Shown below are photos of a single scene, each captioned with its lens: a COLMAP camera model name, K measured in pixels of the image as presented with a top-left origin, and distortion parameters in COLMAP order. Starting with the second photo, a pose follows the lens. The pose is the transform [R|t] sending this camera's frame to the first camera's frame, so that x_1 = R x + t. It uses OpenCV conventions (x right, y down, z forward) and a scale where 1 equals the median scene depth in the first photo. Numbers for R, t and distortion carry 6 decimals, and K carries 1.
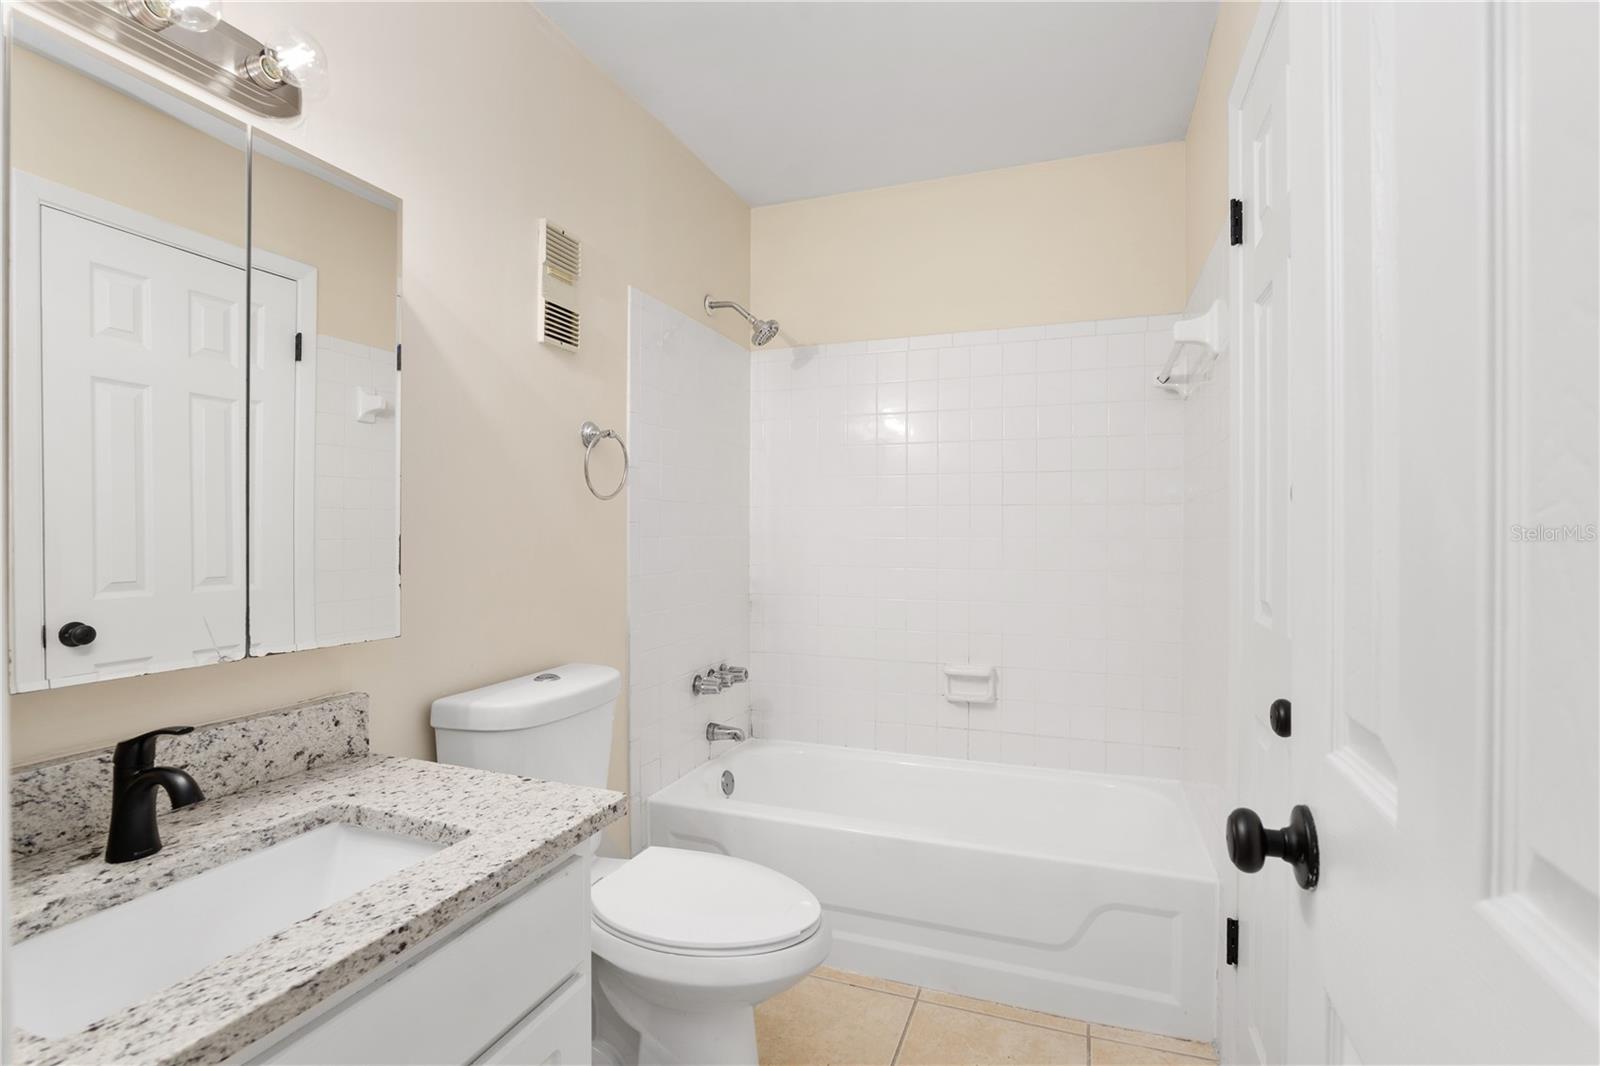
lens RADIAL K [[747.1, 0, 795.4], [0, 747.1, 532.7], [0, 0, 1]] dist [-0.014933, 0.001230]
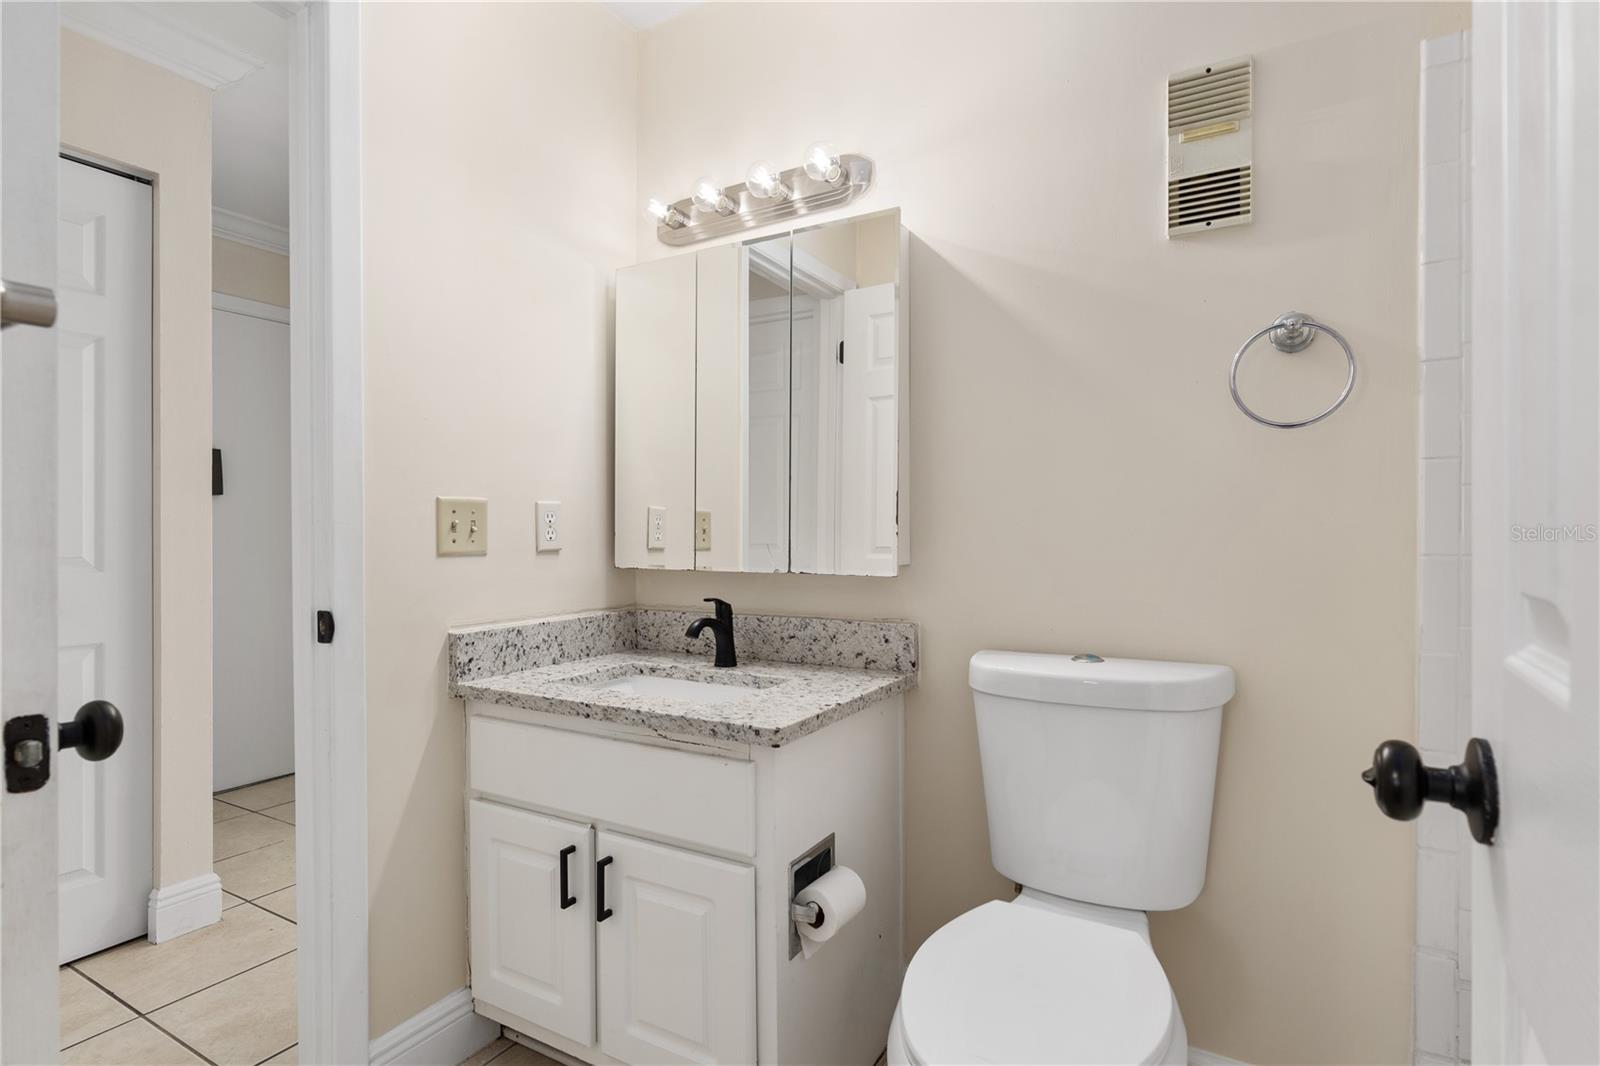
lens RADIAL K [[795.3, 0, 800.0], [0, 795.3, 533.0], [0, 0, 1]] dist [-0.001093, 0.000959]
pose [[-0.154265, 0.000265, -0.988030, 0.841226], [0.001386, 0.999999, 0.000052, 0.078524], [0.988029, -0.001361, -0.154265, 1.181062]]
